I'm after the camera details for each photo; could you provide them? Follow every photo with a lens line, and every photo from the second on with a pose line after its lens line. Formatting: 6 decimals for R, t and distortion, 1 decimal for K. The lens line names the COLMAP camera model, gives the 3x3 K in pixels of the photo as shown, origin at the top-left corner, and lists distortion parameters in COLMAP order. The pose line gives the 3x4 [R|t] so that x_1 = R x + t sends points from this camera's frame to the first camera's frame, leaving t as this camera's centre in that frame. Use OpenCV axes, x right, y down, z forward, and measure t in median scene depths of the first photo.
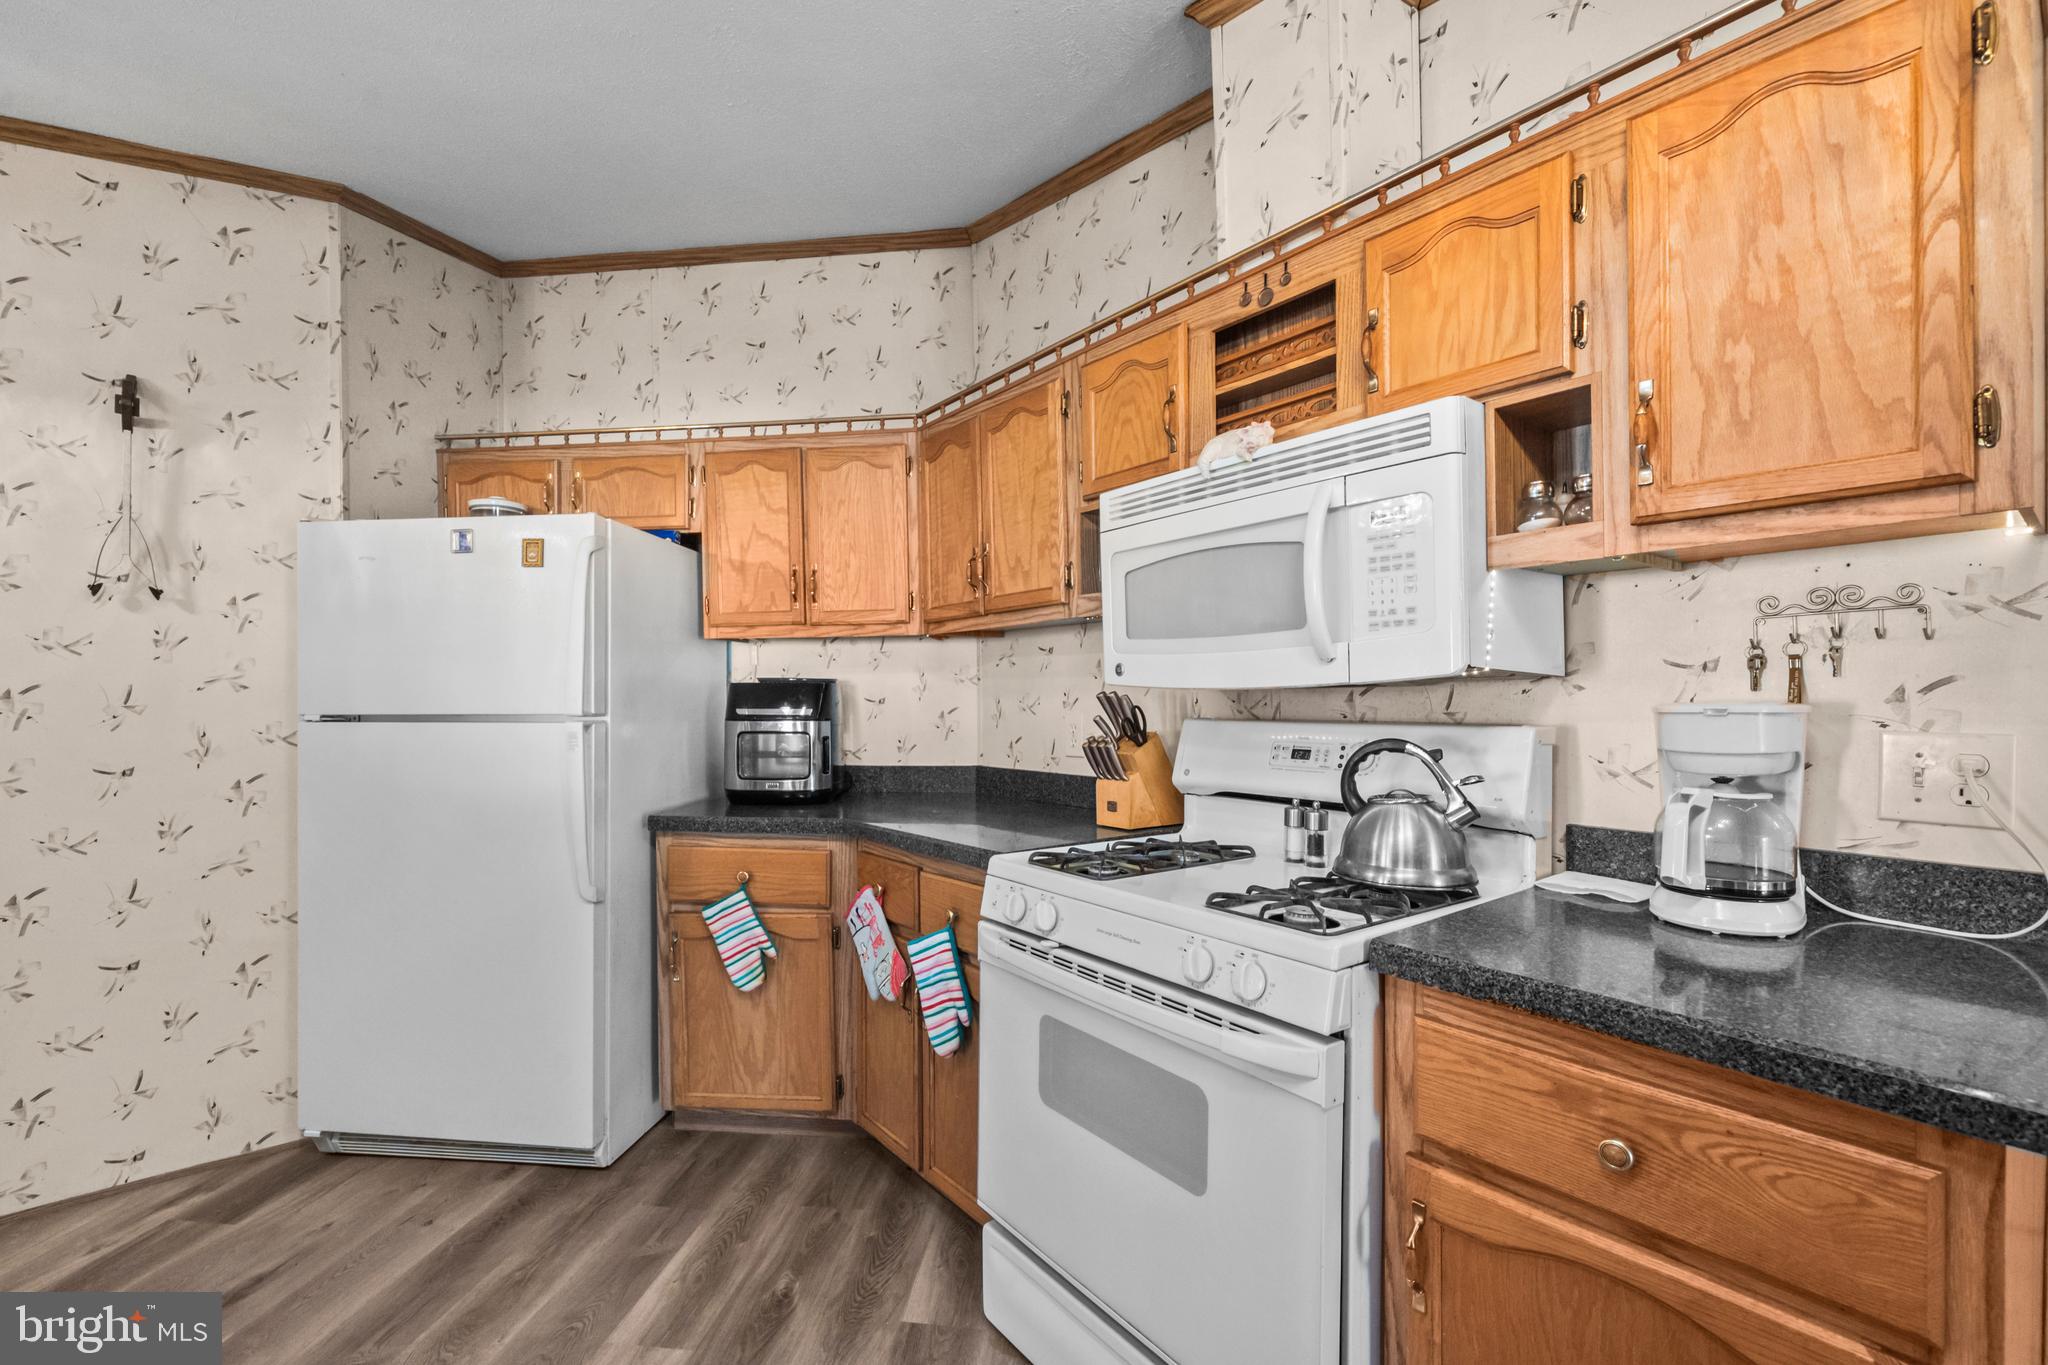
lens RADIAL K [[879.9, 0, 1033.2], [0, 879.9, 698.1], [0, 0, 1]] dist [0.000990, -0.000220]
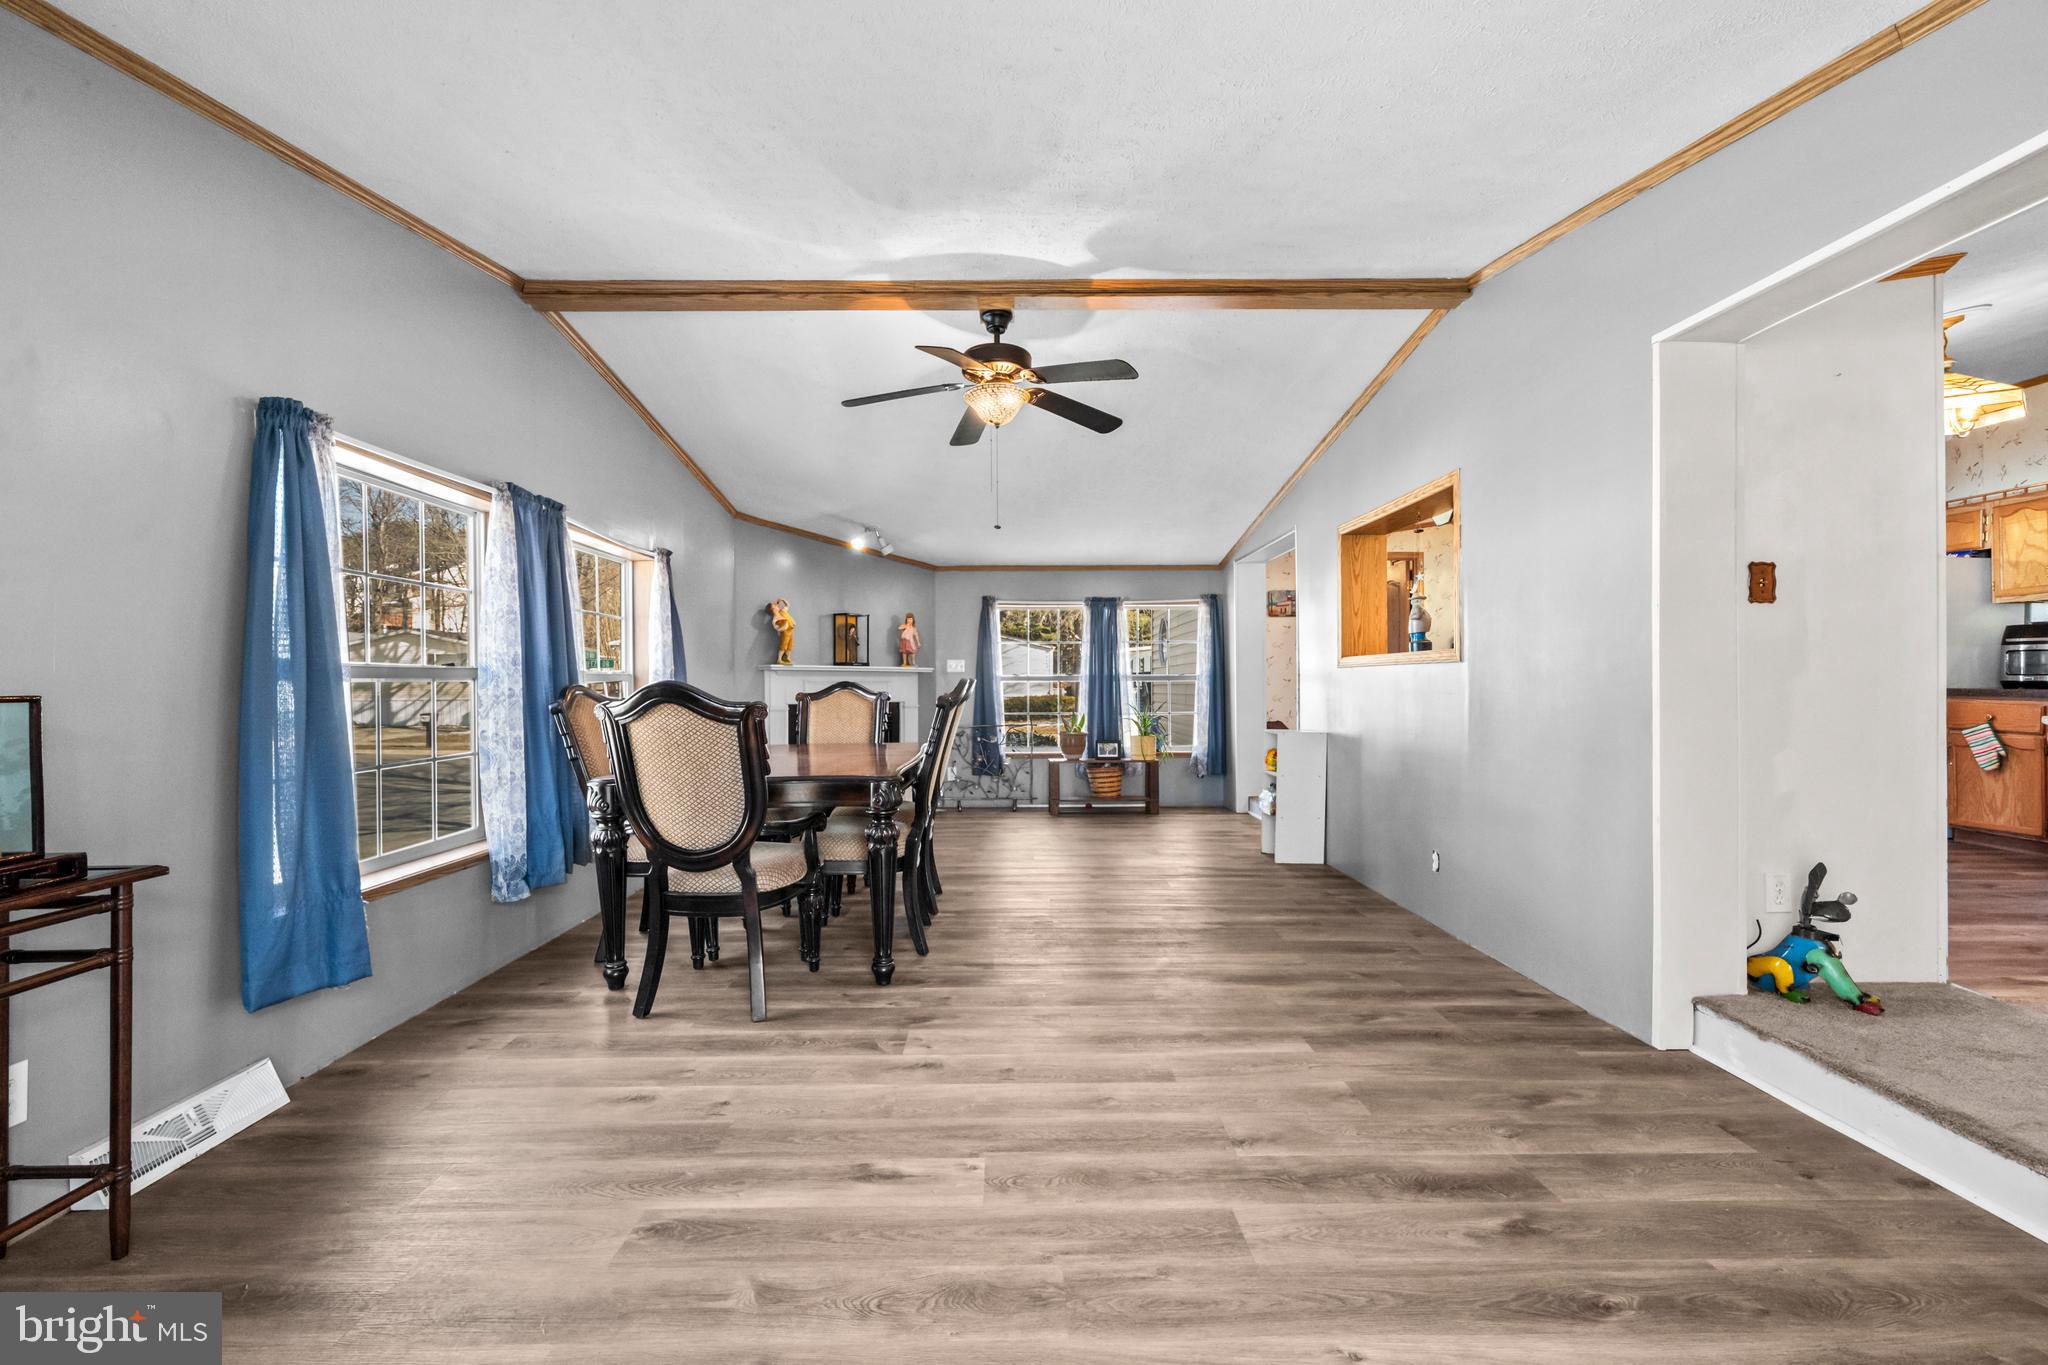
lens RADIAL K [[866.5, 0, 1021.9], [0, 866.5, 681.5], [0, 0, 1]] dist [-0.001065, 0.000095]
pose [[0.146054, 0.014650, -0.989168, 1.367940], [0.001425, 0.999886, 0.015019, 0.081840], [0.989276, -0.003603, 0.146017, -1.578620]]
